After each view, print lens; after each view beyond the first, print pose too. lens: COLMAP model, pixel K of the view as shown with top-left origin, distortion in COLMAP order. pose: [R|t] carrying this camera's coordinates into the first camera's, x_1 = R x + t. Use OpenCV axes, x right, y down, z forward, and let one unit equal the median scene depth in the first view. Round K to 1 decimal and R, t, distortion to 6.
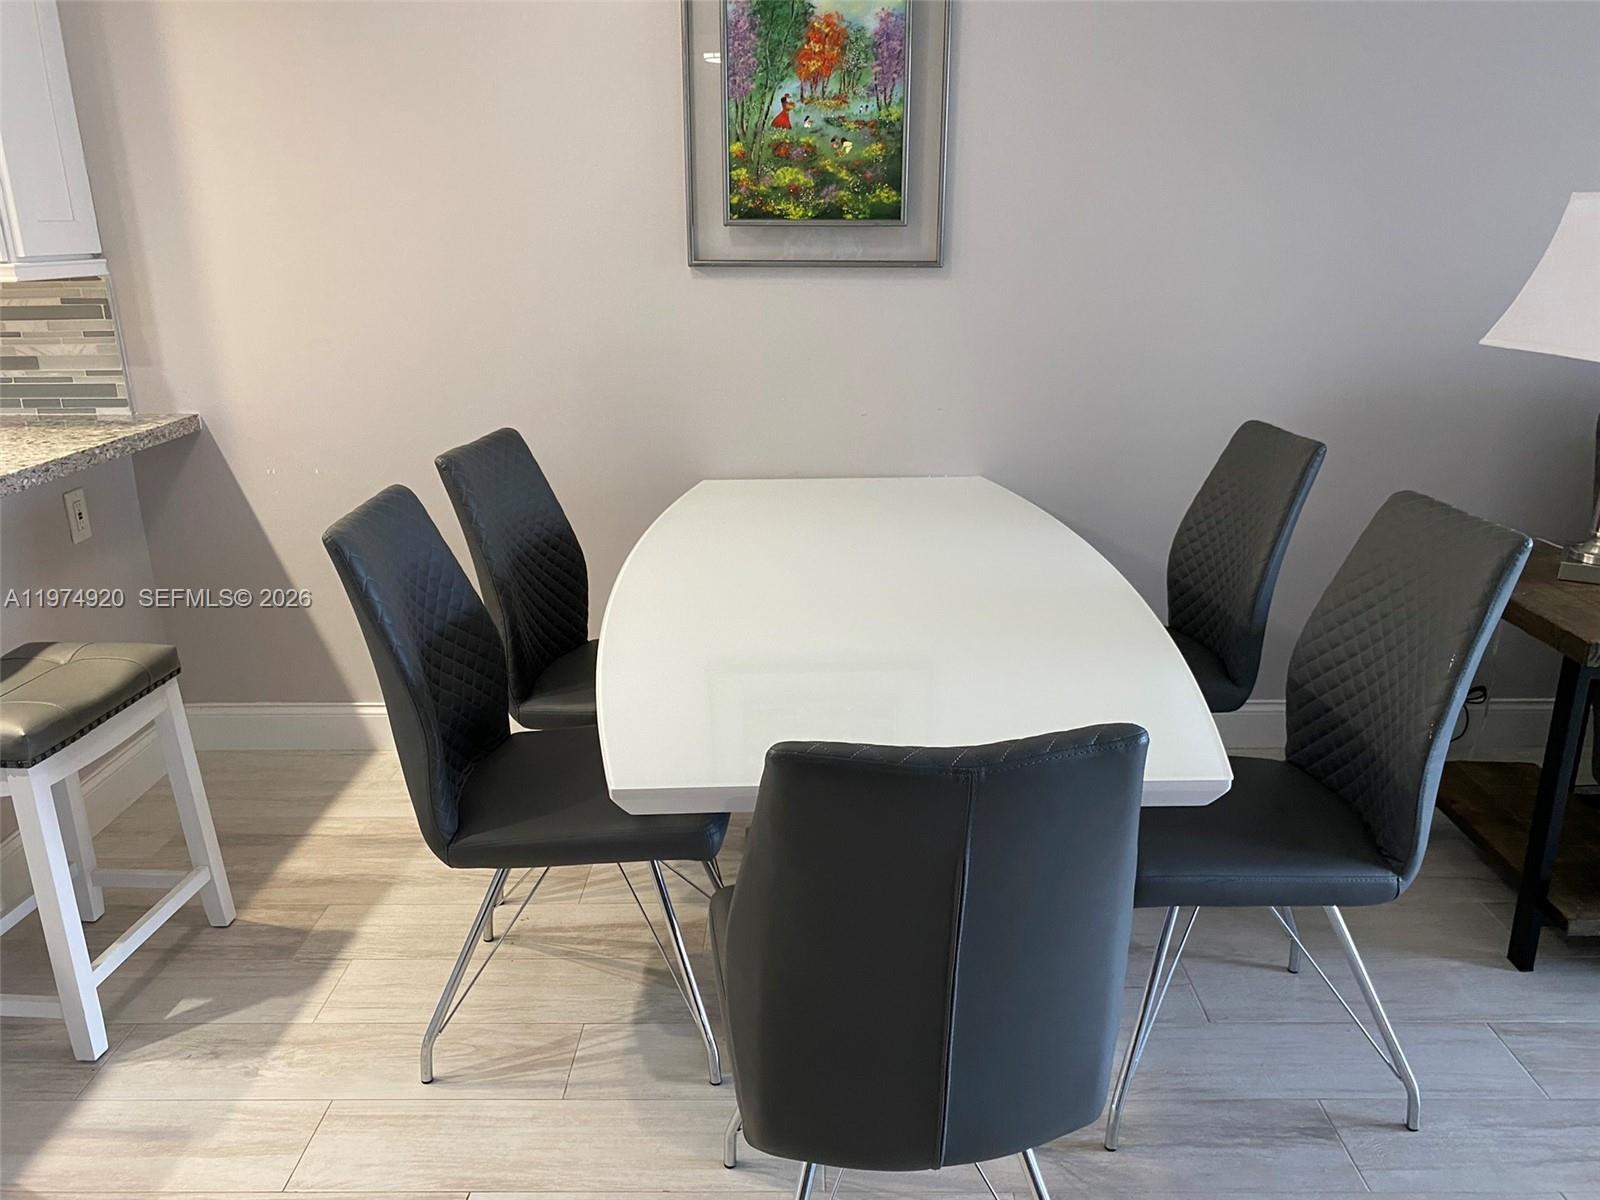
lens RADIAL K [[1212.5, 0, 800.4], [0, 1212.5, 604.8], [0, 0, 1]] dist [0.001137, -0.002286]
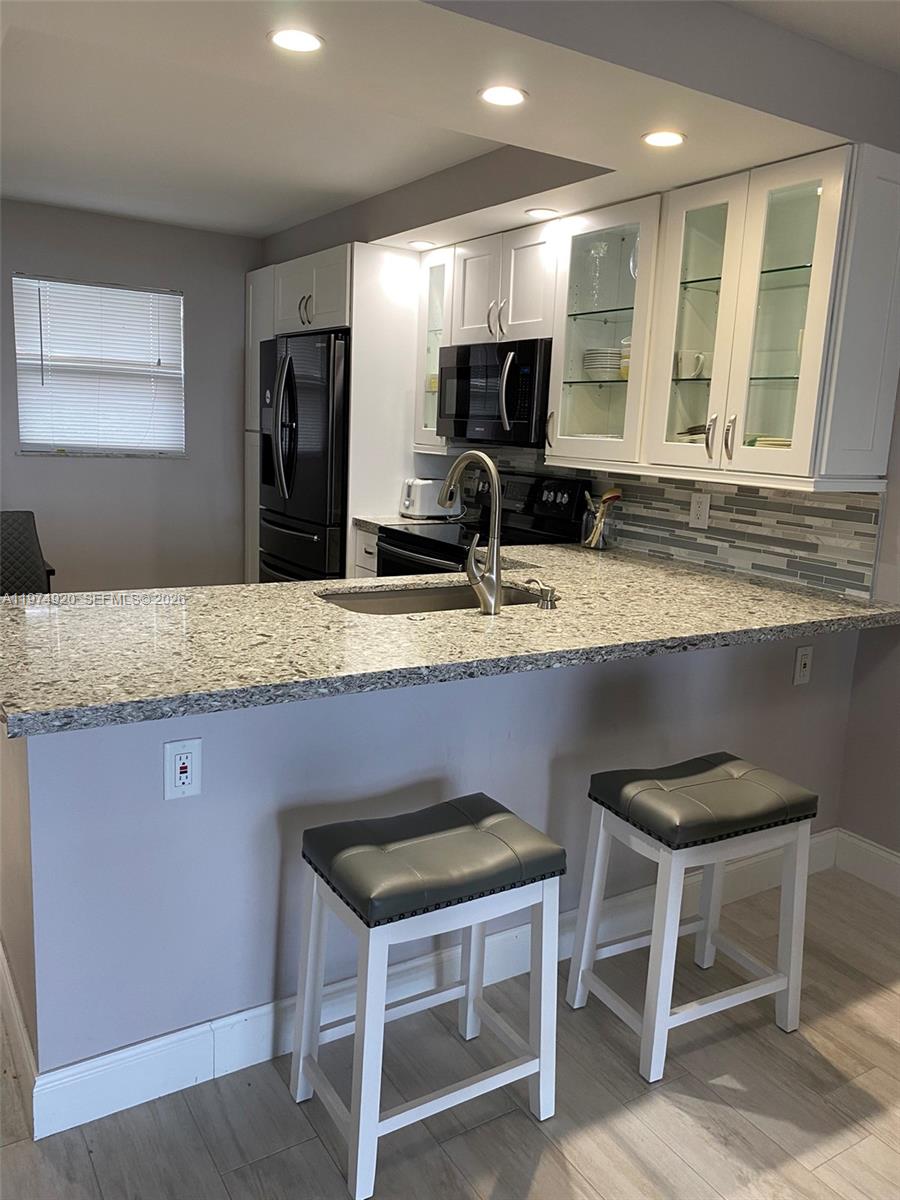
lens RADIAL K [[909.4, 0, 441.4], [0, 909.4, 600.8], [0, 0, 1]] dist [0.001137, -0.002286]
pose [[0.528981, 0.196997, -0.825452, -0.002652], [-0.303535, 0.952258, 0.032743, -0.063062], [0.792494, 0.233233, 0.563521, 0.137735]]
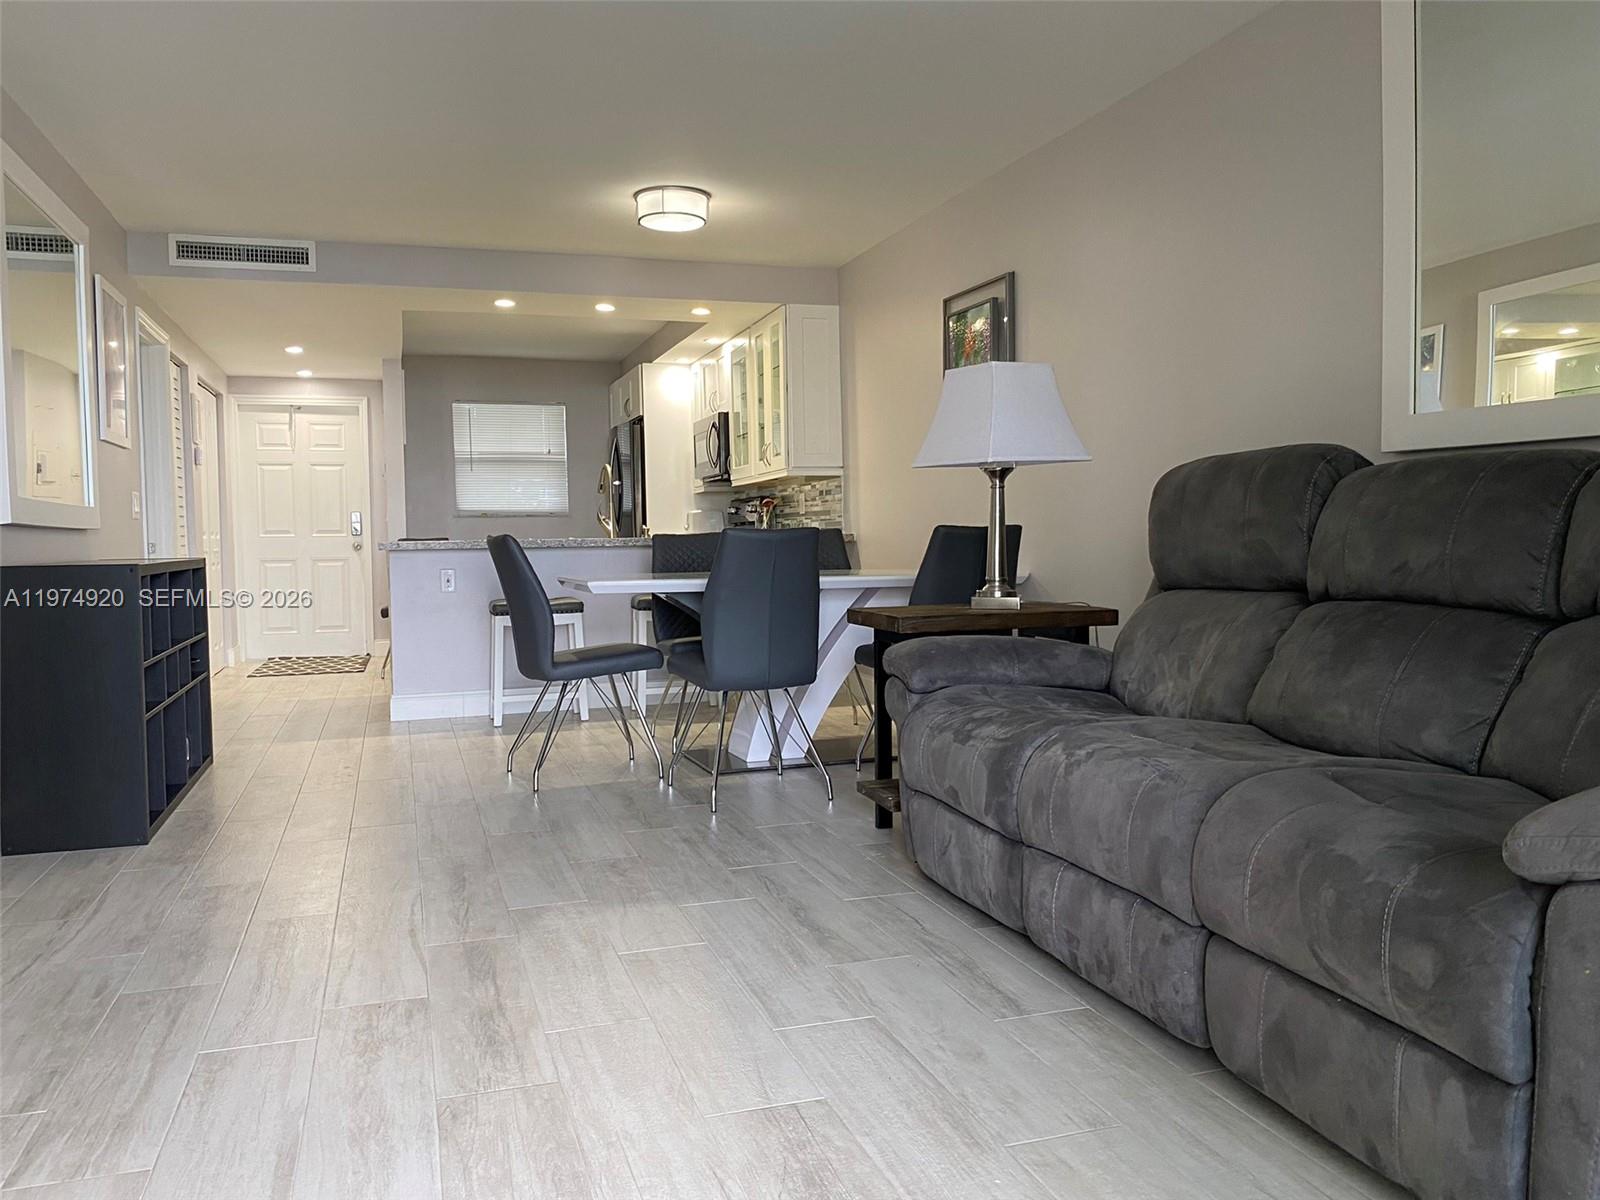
lens RADIAL K [[1212.5, 0, 805.1], [0, 1212.5, 599.3], [0, 0, 1]] dist [0.001137, -0.002286]
pose [[0.320810, 0.047731, -0.945940, 1.880595], [-0.276194, 0.960037, -0.045227, 0.094485], [0.905979, 0.275772, 0.321173, 0.284159]]
